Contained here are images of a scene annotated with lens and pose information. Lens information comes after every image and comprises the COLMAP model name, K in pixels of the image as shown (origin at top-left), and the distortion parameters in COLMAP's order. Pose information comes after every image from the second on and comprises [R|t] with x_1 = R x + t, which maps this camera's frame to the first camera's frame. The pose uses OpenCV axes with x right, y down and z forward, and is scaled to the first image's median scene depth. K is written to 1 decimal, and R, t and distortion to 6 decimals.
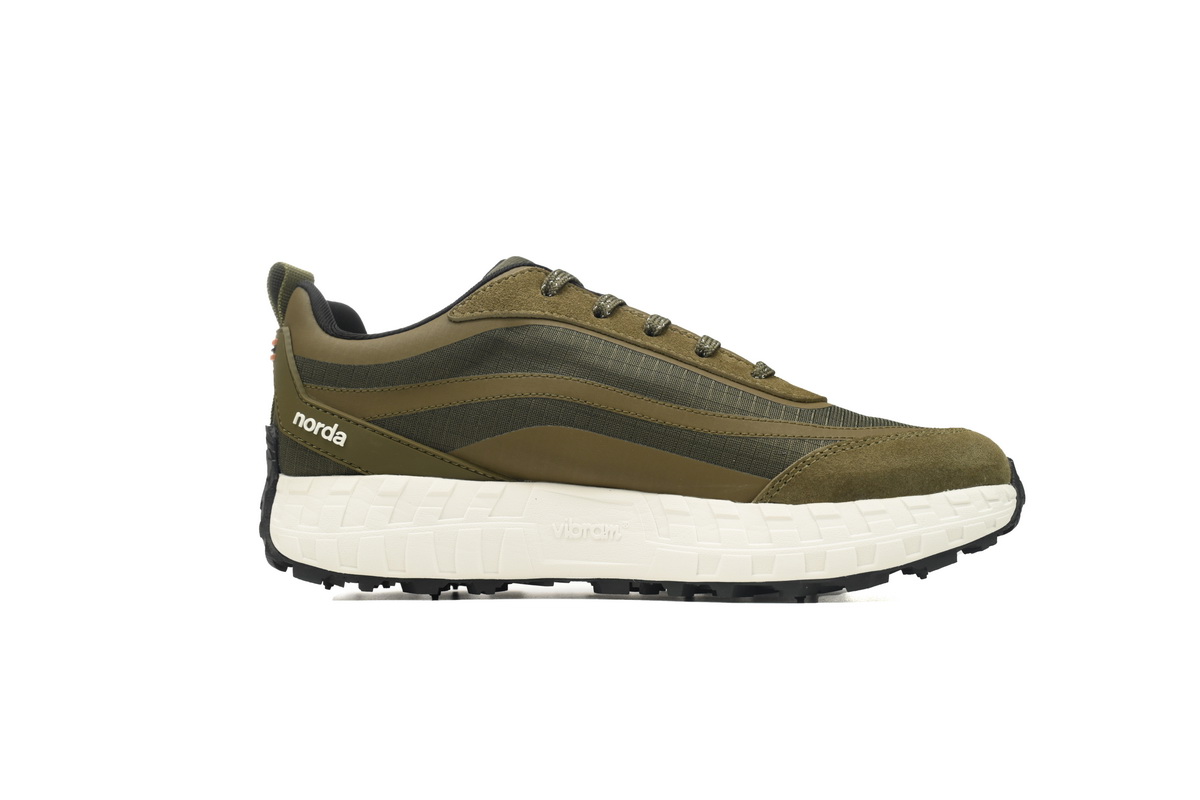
lens RADIAL K [[1492.0, 0, 600.0], [0, 1492.0, 400.0], [0, 0, 1]] dist [-0.175503, -0.001691]
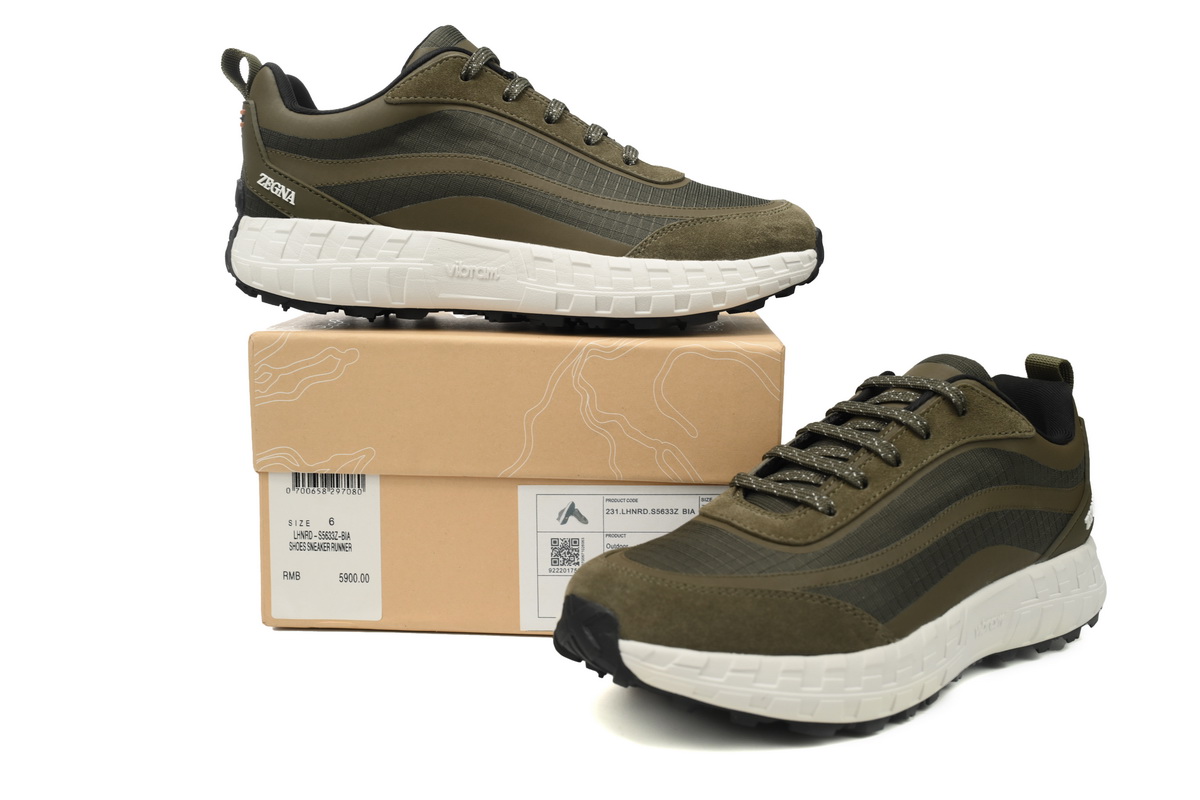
lens RADIAL K [[1279.5, 0, 600.0], [0, 1279.5, 400.0], [0, 0, 1]] dist [0.045141, 0.005863]
pose [[0.991749, 0.018870, 0.126795, -0.054745], [-0.042172, 0.982078, 0.183695, -0.012873], [-0.121056, -0.187526, 0.974771, -0.129915]]
